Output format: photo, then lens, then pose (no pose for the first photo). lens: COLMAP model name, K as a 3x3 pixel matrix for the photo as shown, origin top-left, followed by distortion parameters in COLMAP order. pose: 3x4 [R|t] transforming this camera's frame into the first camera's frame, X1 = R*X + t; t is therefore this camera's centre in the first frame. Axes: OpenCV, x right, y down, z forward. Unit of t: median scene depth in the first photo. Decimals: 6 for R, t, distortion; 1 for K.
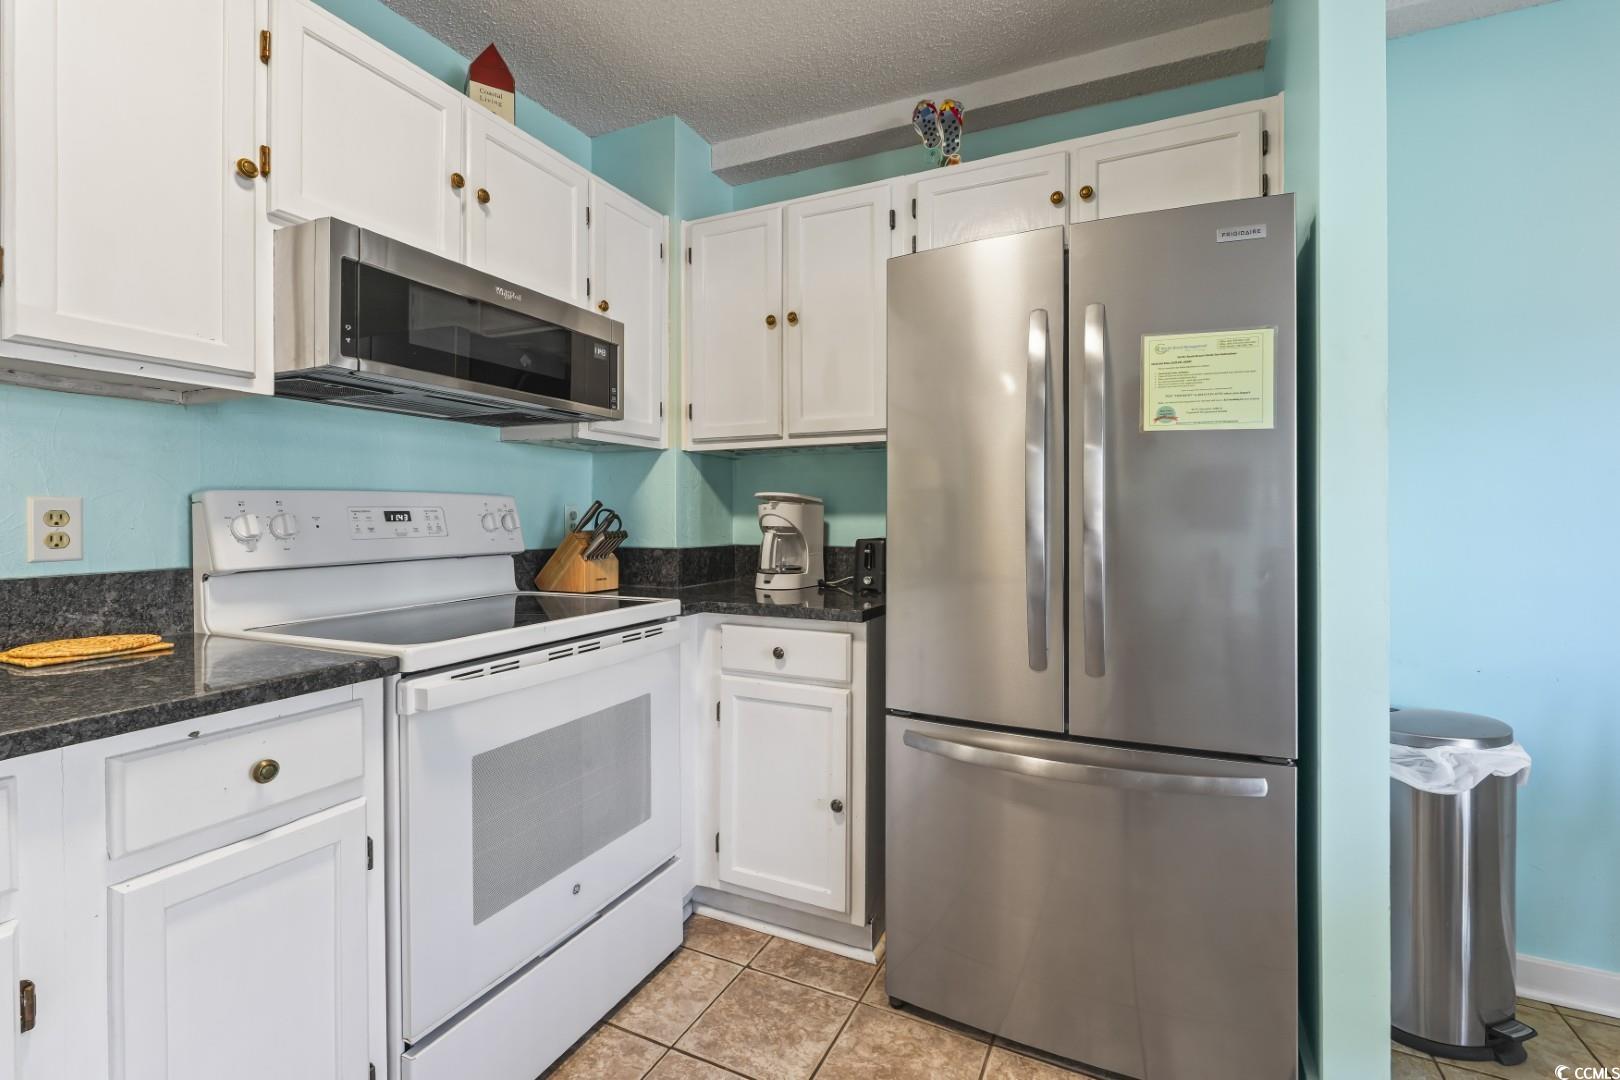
lens RADIAL K [[712.6, 0, 816.7], [0, 712.6, 520.3], [0, 0, 1]] dist [0.002060, -0.000169]
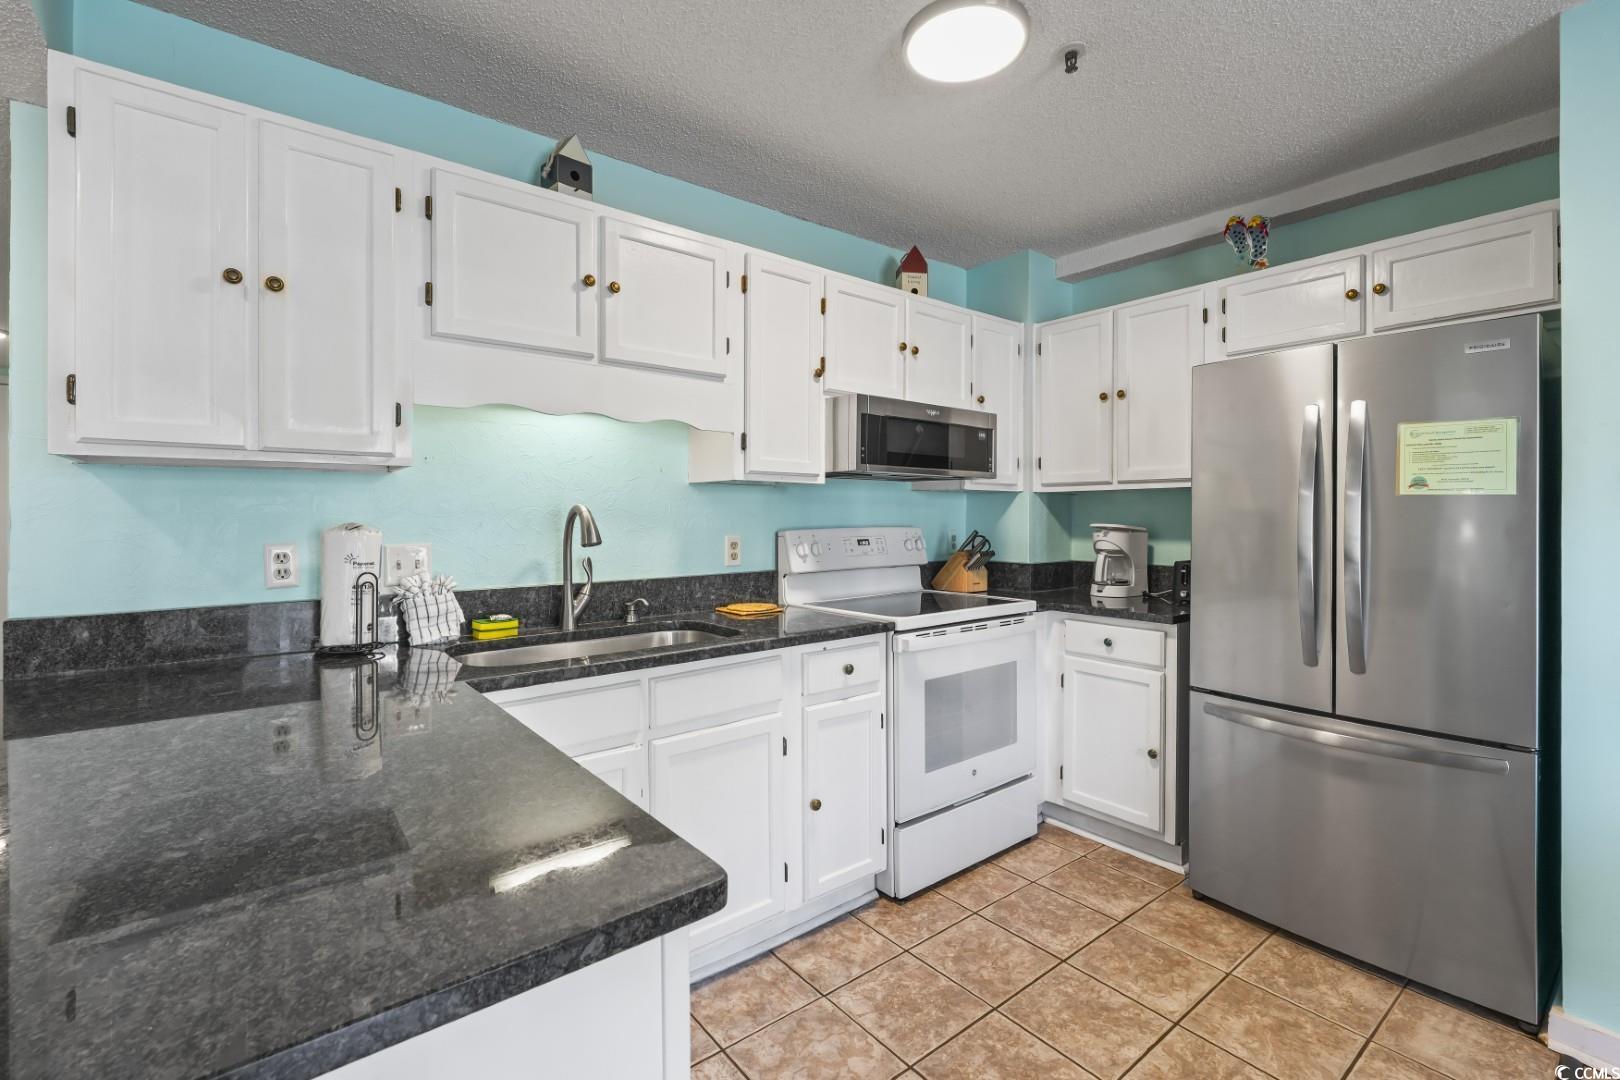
lens RADIAL K [[712.6, 0, 808.5], [0, 712.6, 517.5], [0, 0, 1]] dist [0.002060, -0.000169]
pose [[0.896010, 0.002474, -0.444026, 0.043712], [-0.003903, 0.999990, -0.002304, -0.058706], [0.444016, 0.003797, 0.896011, -0.561003]]
